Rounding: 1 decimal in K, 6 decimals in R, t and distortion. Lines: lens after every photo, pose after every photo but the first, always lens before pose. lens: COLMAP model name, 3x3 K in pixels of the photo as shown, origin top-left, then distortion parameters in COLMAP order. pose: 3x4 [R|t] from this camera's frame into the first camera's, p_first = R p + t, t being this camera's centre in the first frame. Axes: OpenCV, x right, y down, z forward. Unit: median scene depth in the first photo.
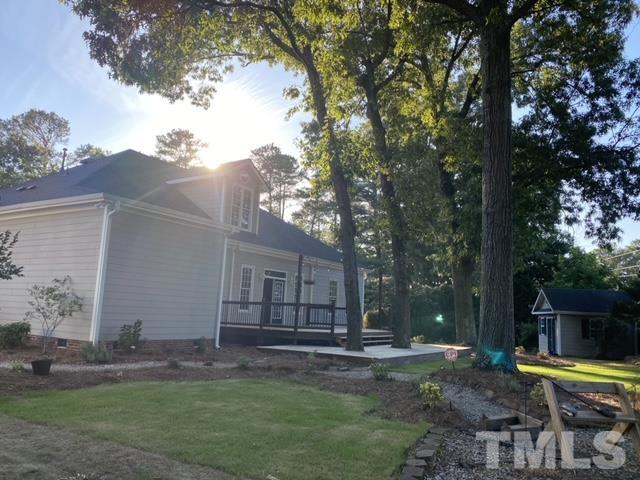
lens RADIAL K [[508.0, 0, 320.0], [0, 508.0, 240.0], [0, 0, 1]] dist [0.000058, -0.000545]
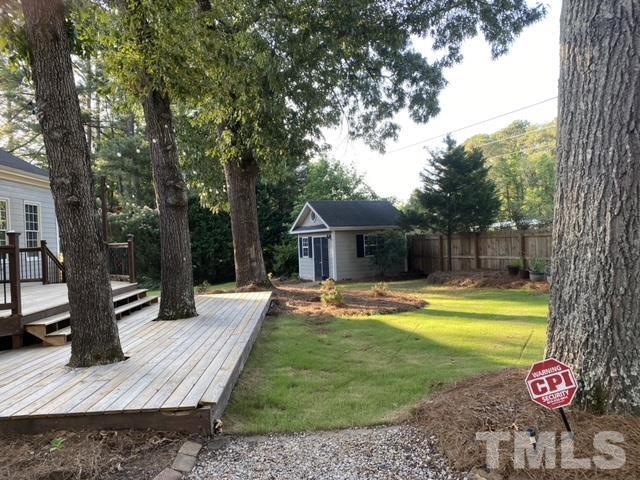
lens RADIAL K [[508.0, 0, 320.0], [0, 508.0, 240.0], [0, 0, 1]] dist [0.000058, -0.000545]
pose [[0.825497, -0.080340, 0.558659, -0.001936], [-0.000291, 0.989757, 0.142765, 0.044404], [-0.564406, -0.118015, 0.817018, 0.346965]]
